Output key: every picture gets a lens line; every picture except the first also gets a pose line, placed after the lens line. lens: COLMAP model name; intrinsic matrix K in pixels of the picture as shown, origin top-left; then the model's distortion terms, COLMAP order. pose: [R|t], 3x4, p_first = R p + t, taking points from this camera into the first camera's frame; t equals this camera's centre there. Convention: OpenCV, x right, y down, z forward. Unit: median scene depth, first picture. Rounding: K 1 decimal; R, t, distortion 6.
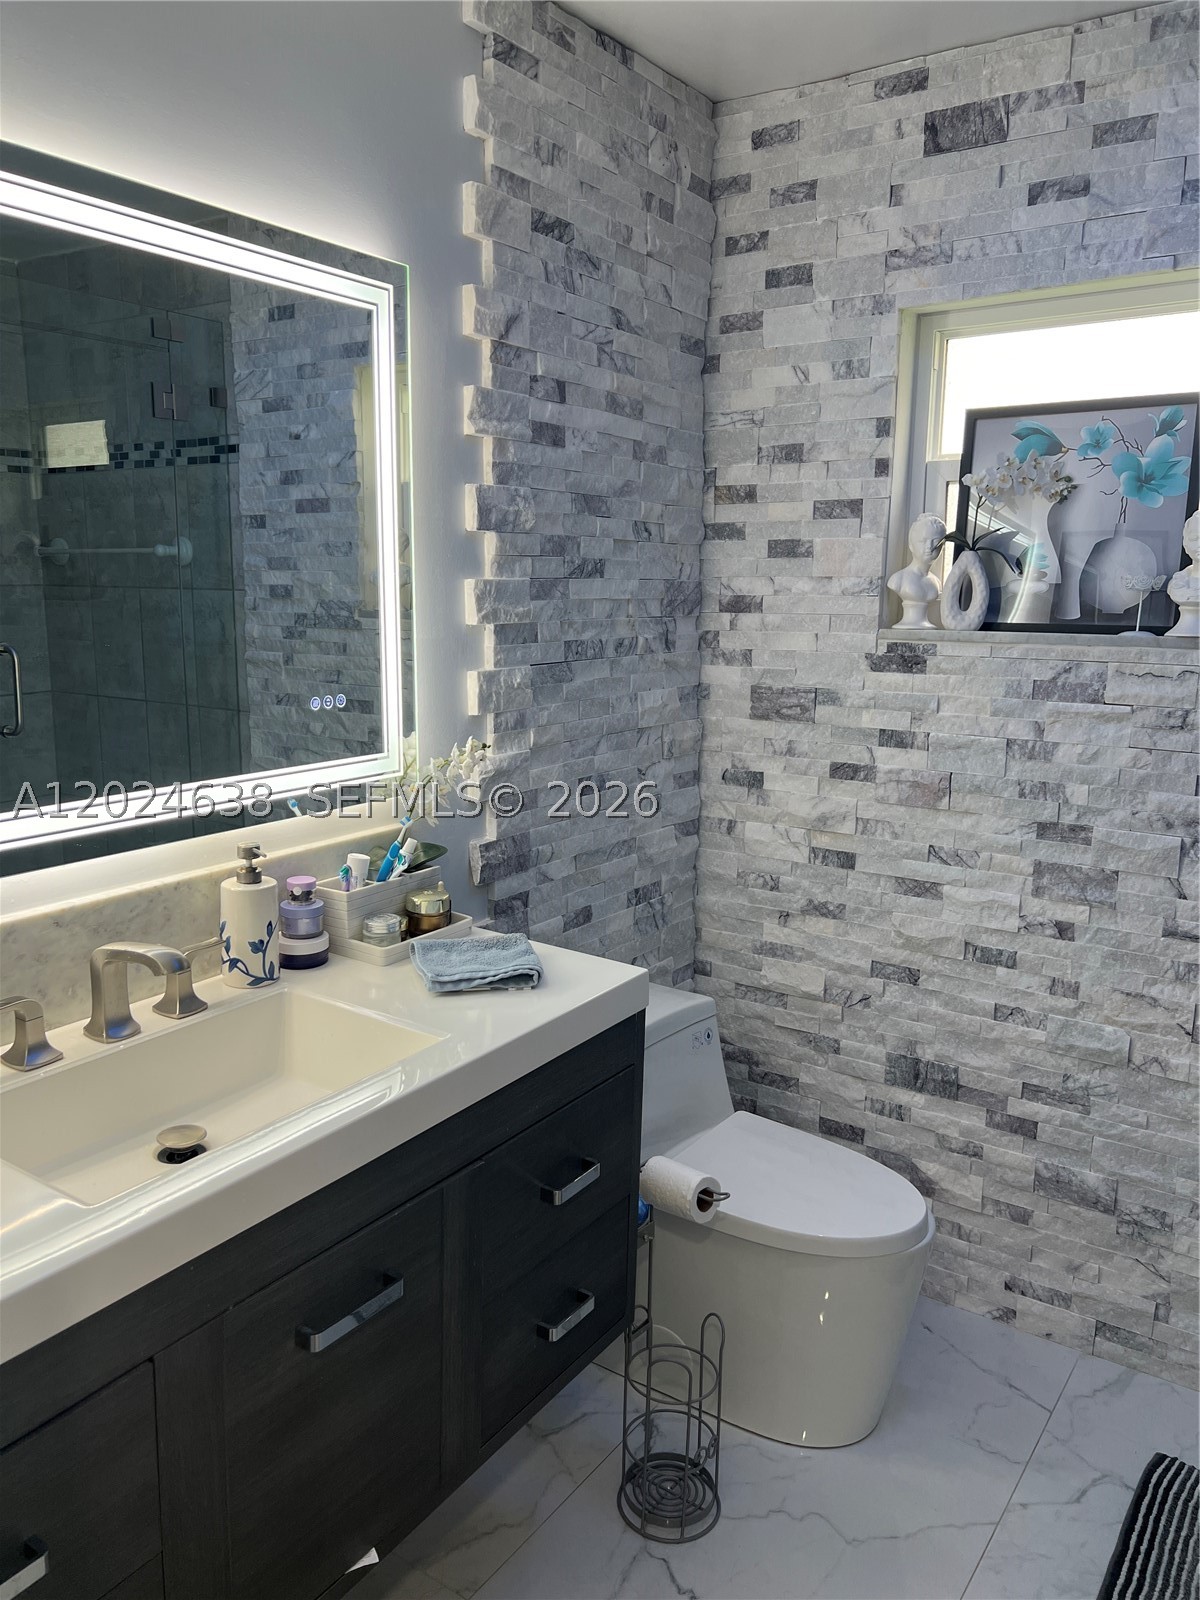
lens RADIAL K [[1206.2, 0, 593.8], [0, 1206.2, 807.4], [0, 0, 1]] dist [0.050819, -0.059167]
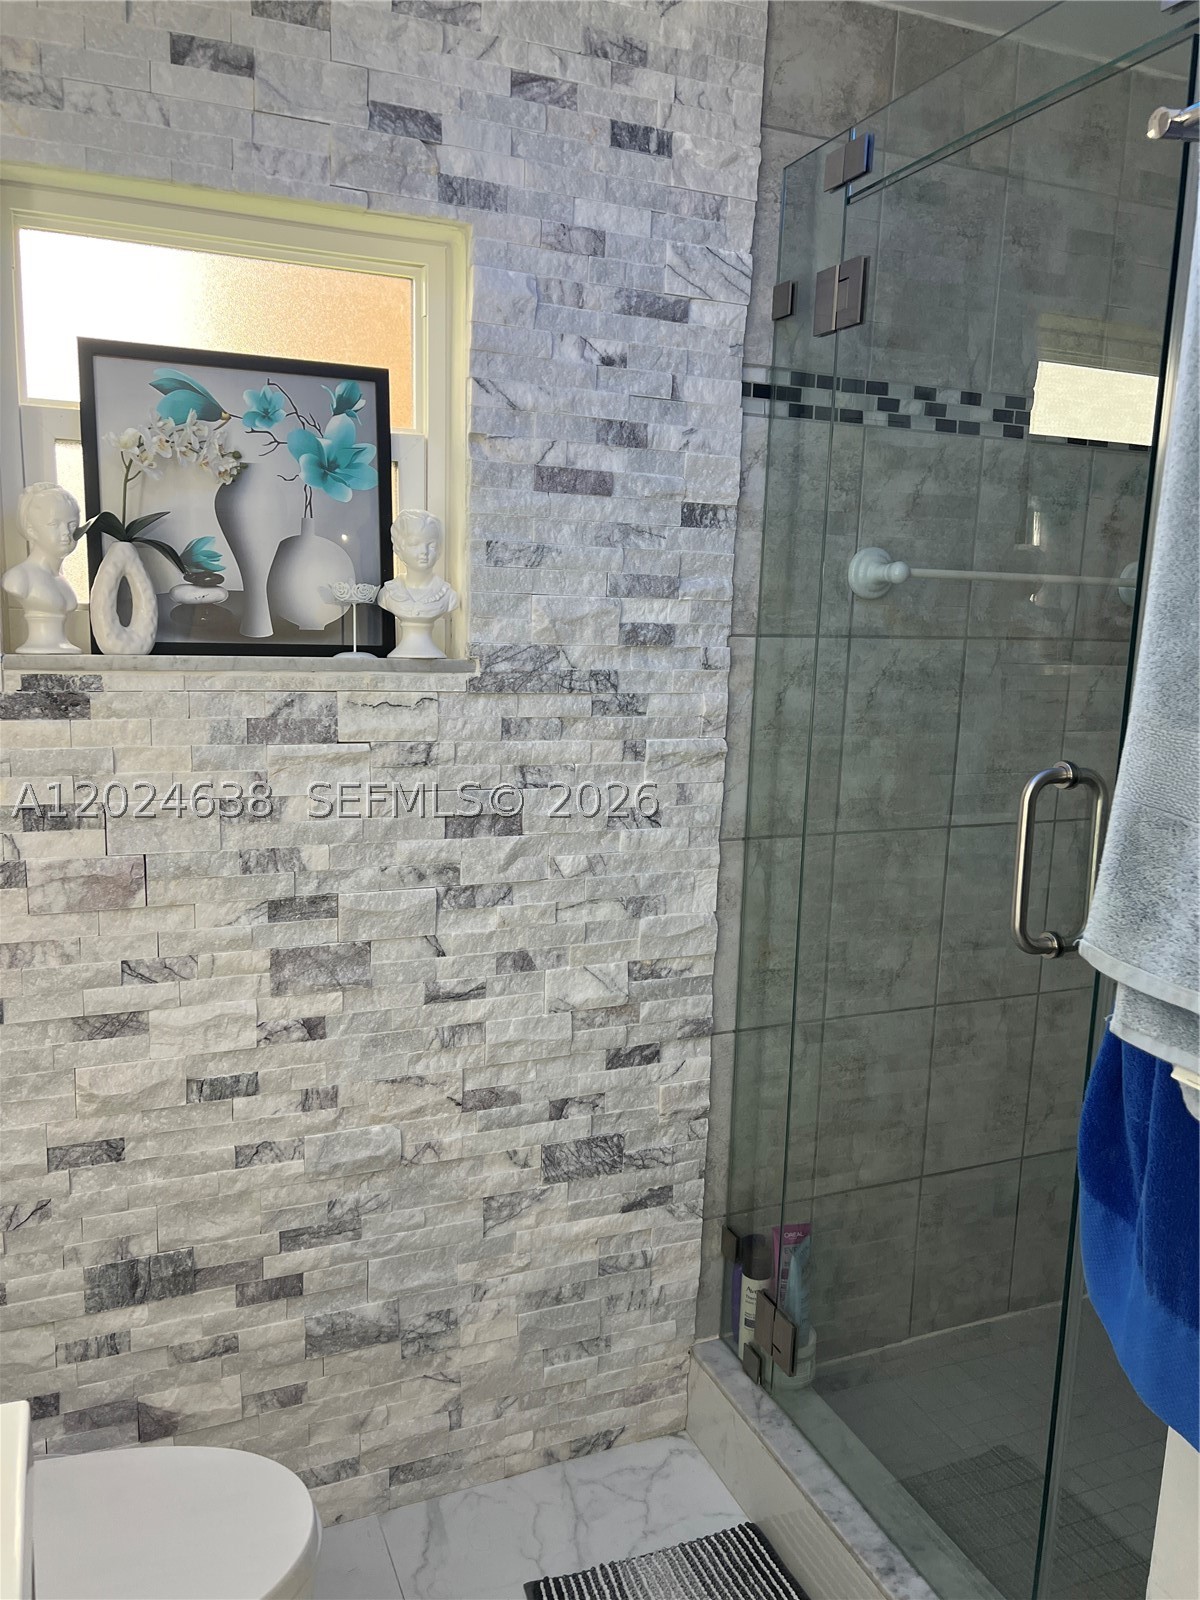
lens RADIAL K [[1206.2, 0, 593.8], [0, 1206.2, 807.4], [0, 0, 1]] dist [0.050819, -0.059167]
pose [[0.541873, -0.135072, 0.829536, -0.150474], [0.132386, 0.988397, 0.074461, -0.075757], [-0.829969, 0.069470, 0.553467, 0.395780]]
